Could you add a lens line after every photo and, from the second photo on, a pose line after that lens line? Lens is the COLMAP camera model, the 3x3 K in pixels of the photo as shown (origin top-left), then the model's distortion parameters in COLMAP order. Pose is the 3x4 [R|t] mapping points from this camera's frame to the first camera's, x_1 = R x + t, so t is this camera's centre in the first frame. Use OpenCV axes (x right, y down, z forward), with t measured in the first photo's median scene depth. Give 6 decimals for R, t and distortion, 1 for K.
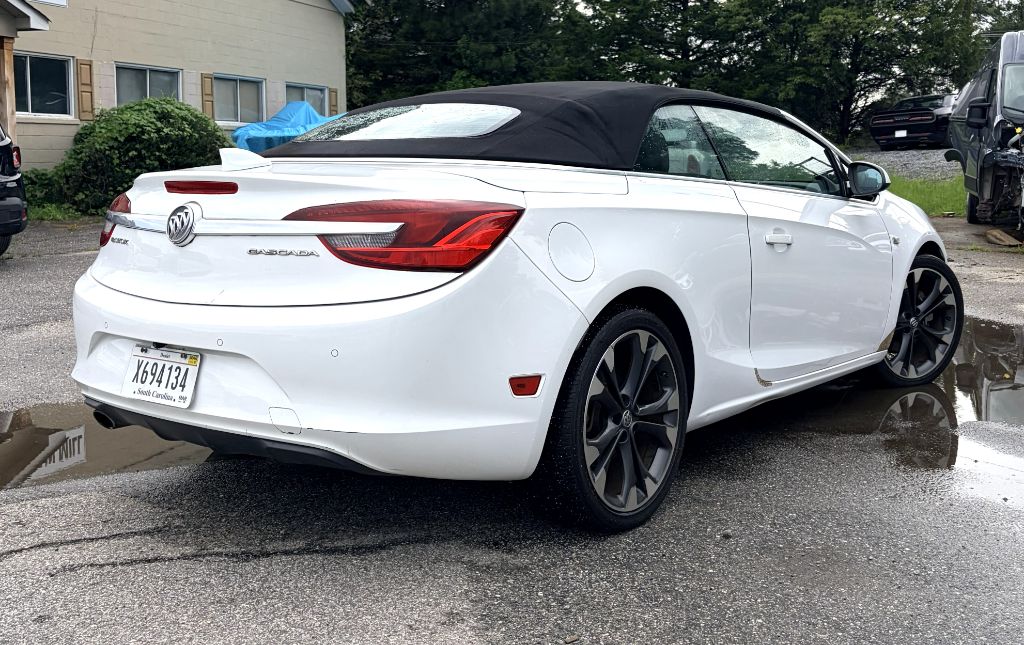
lens RADIAL K [[1137.8, 0, 514.0], [0, 1137.8, 278.4], [0, 0, 1]] dist [0.119655, -0.380122]
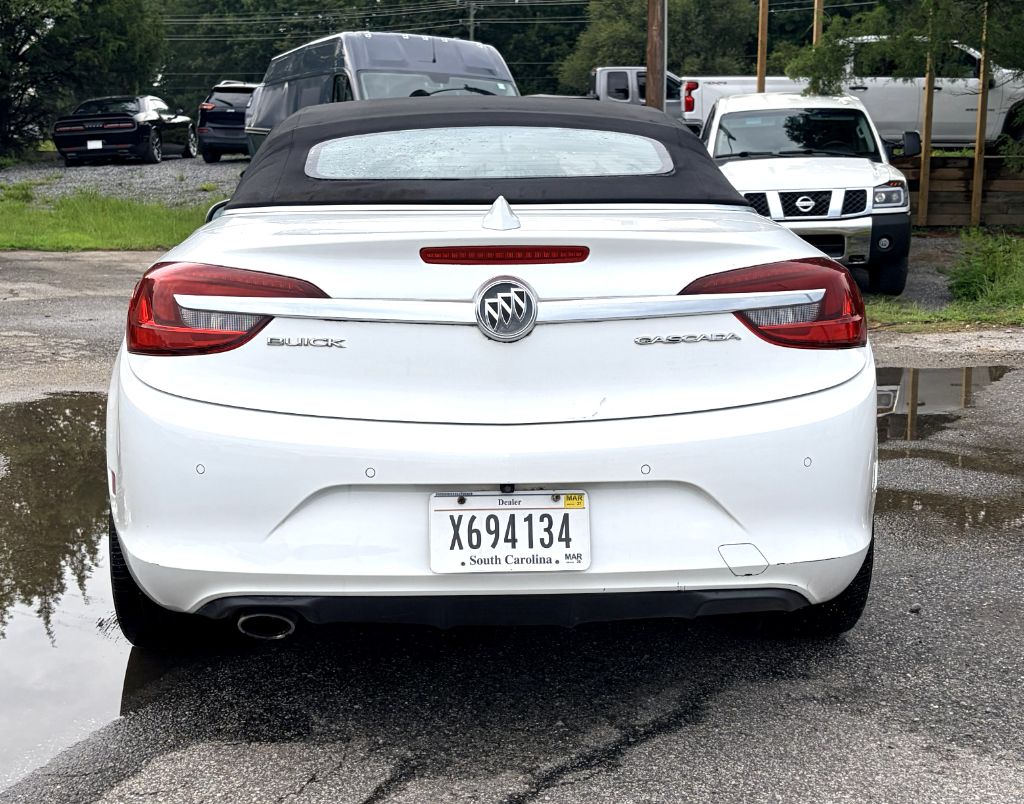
lens RADIAL K [[1428.8, 0, 512.0], [0, 1428.8, 402.0], [0, 0, 1]] dist [0.259701, -0.852687]
pose [[0.761758, -0.103905, 0.639476, -0.732610], [0.070197, 0.994482, 0.077967, -0.051373], [-0.644048, -0.014502, 0.764848, 0.298201]]
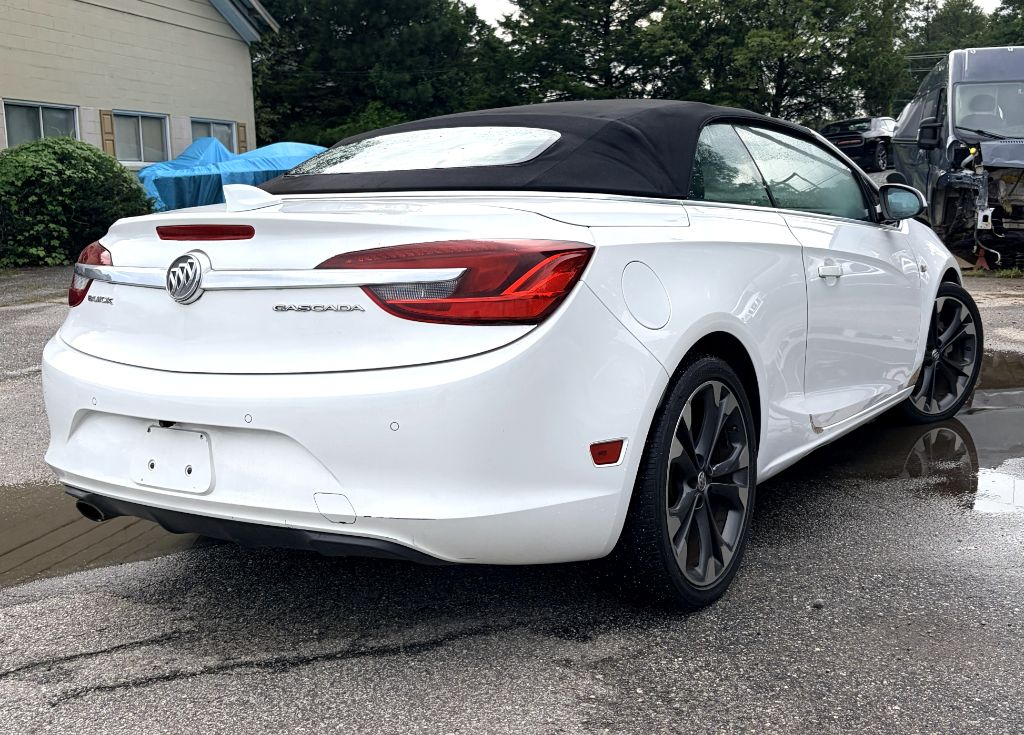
lens RADIAL K [[1159.8, 0, 537.2], [0, 1159.8, 379.3], [0, 0, 1]] dist [0.079899, -0.240394]
pose [[0.994792, -0.041016, 0.093313, -0.102822], [0.035909, 0.997798, 0.055763, -0.010202], [-0.095395, -0.052121, 0.994074, 0.114214]]
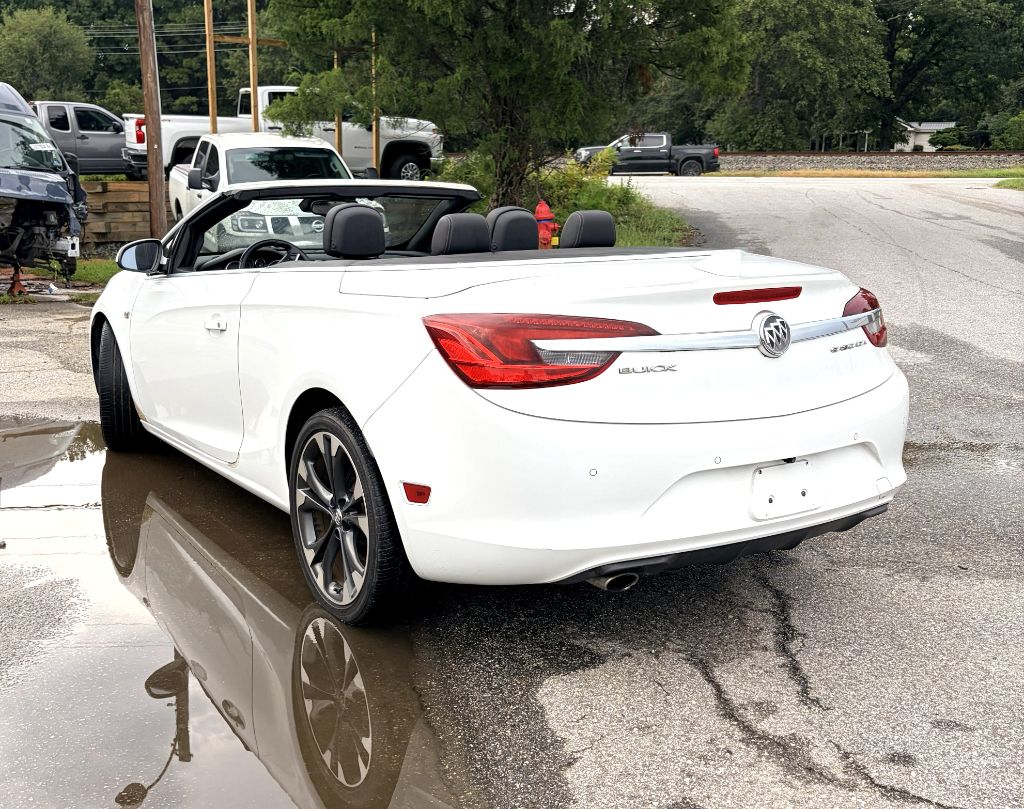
lens RADIAL K [[1115.1, 0, 510.6], [0, 1115.1, 491.1], [0, 0, 1]] dist [-0.003504, 0.018086]
pose [[0.340650, -0.251201, 0.906011, -1.090676], [0.103589, 0.967807, 0.229386, -0.138212], [-0.934466, 0.015712, 0.355706, 0.762773]]
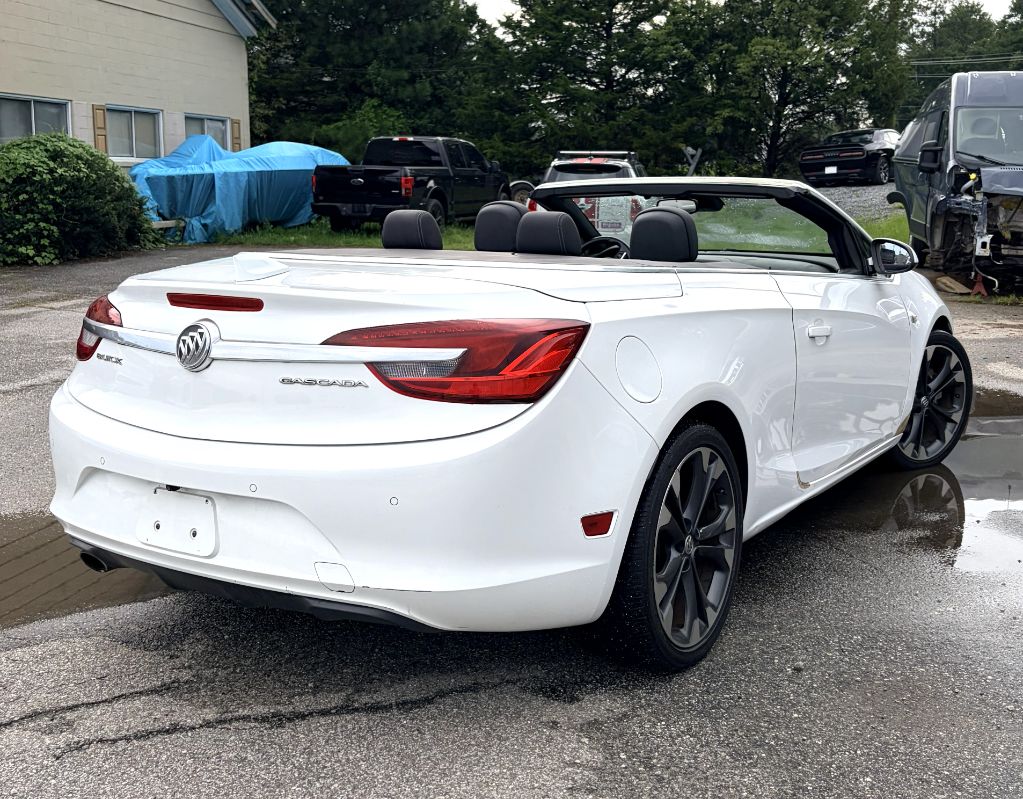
lens RADIAL K [[1183.8, 0, 539.7], [0, 1183.8, 377.3], [0, 0, 1]] dist [0.070663, -0.193984]
pose [[0.994670, -0.016991, 0.101696, -0.107492], [0.011396, 0.998402, 0.055344, -0.061230], [-0.102474, -0.053890, 0.993275, 0.073338]]
